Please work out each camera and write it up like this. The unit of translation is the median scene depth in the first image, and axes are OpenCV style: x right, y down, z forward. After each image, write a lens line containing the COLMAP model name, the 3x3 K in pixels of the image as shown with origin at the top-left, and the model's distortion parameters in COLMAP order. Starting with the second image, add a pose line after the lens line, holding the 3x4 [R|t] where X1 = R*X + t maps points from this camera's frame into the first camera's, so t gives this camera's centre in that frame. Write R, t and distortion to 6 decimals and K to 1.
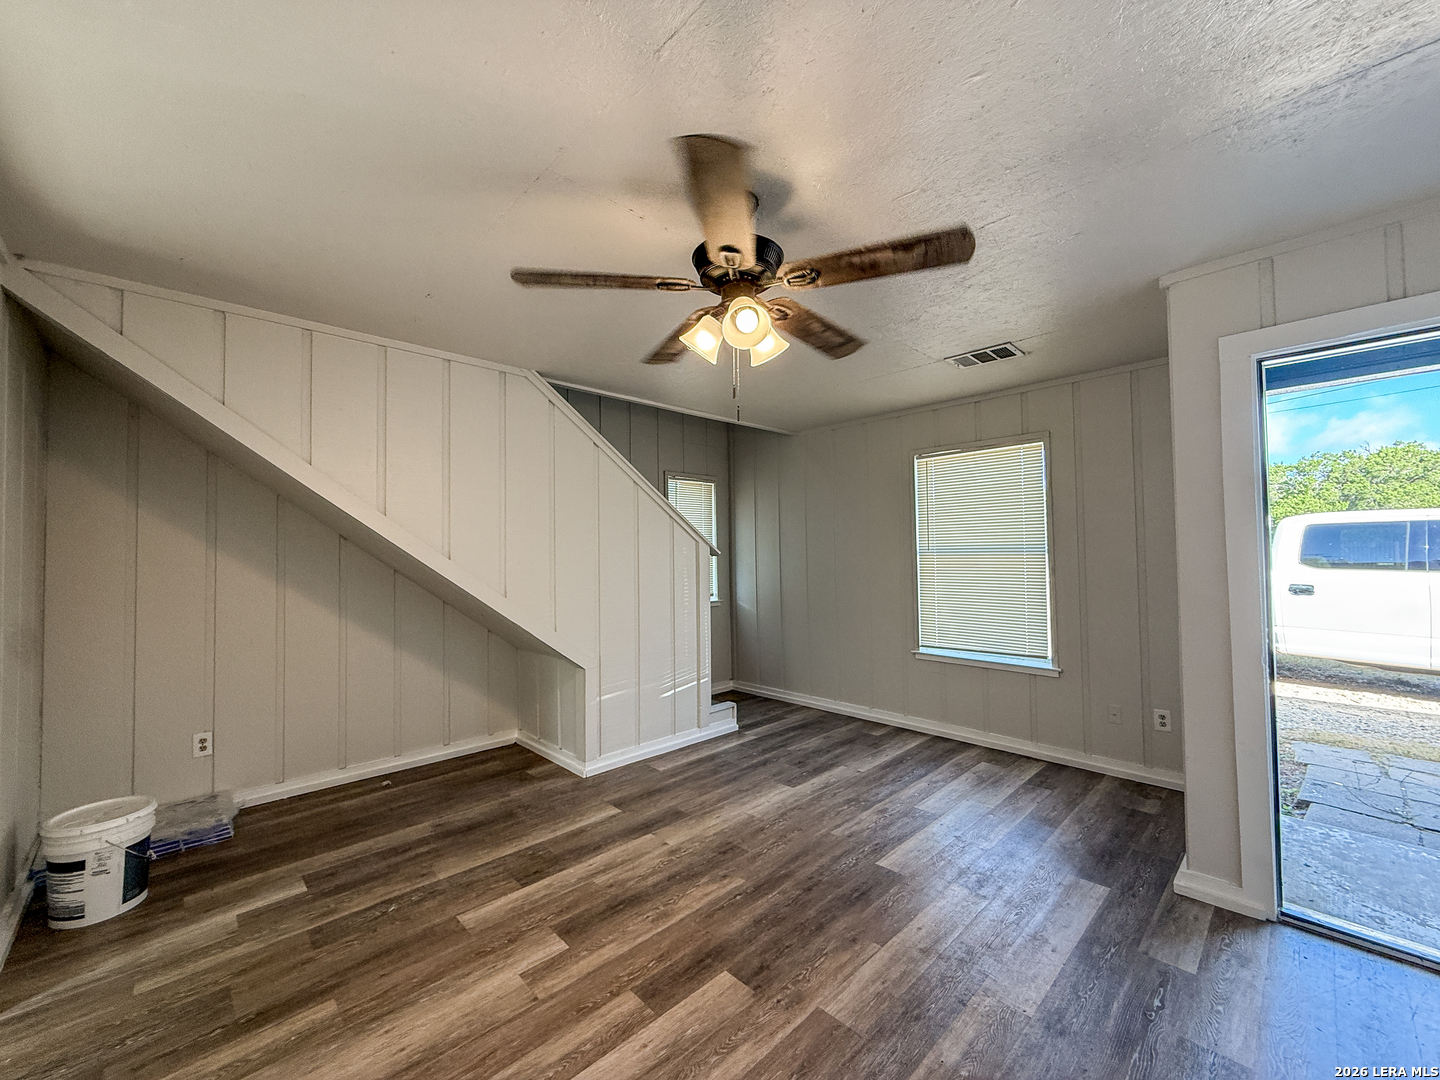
lens RADIAL K [[576.7, 0, 718.9], [0, 576.7, 540.9], [0, 0, 1]] dist [-0.003382, 0.000935]
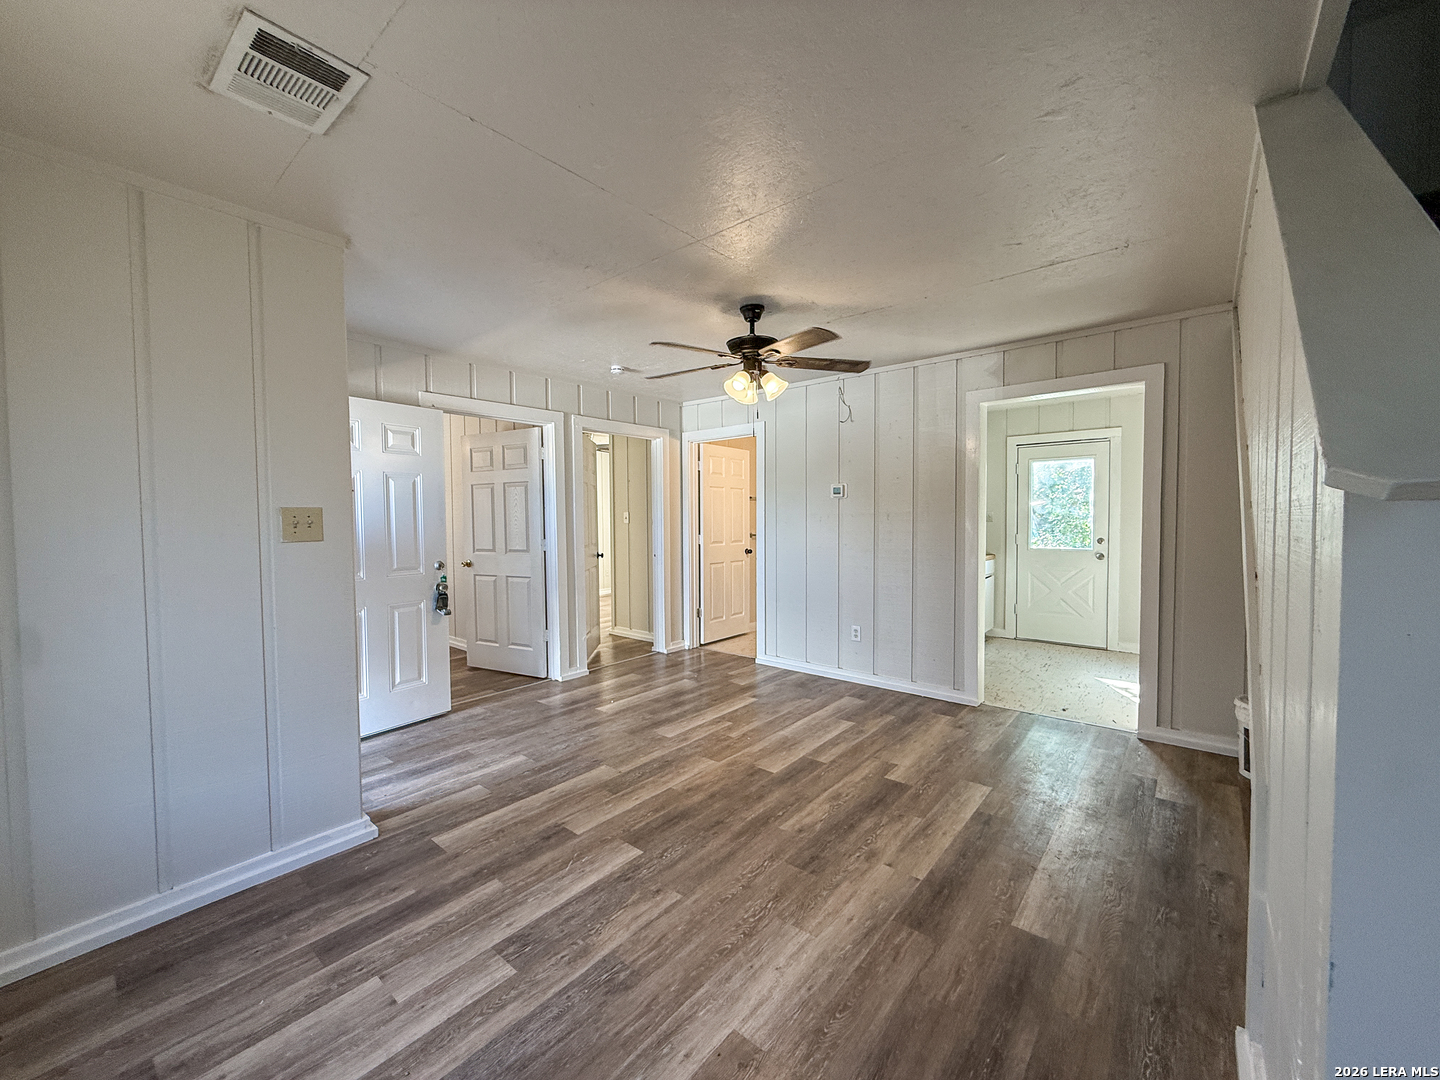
lens RADIAL K [[576.7, 0, 716.0], [0, 576.7, 537.6], [0, 0, 1]] dist [-0.003382, 0.000935]
pose [[-0.994424, 0.026492, -0.102075, 0.199811], [0.024663, 0.999513, 0.019138, 0.039207], [0.102533, 0.016514, -0.994593, 1.605627]]
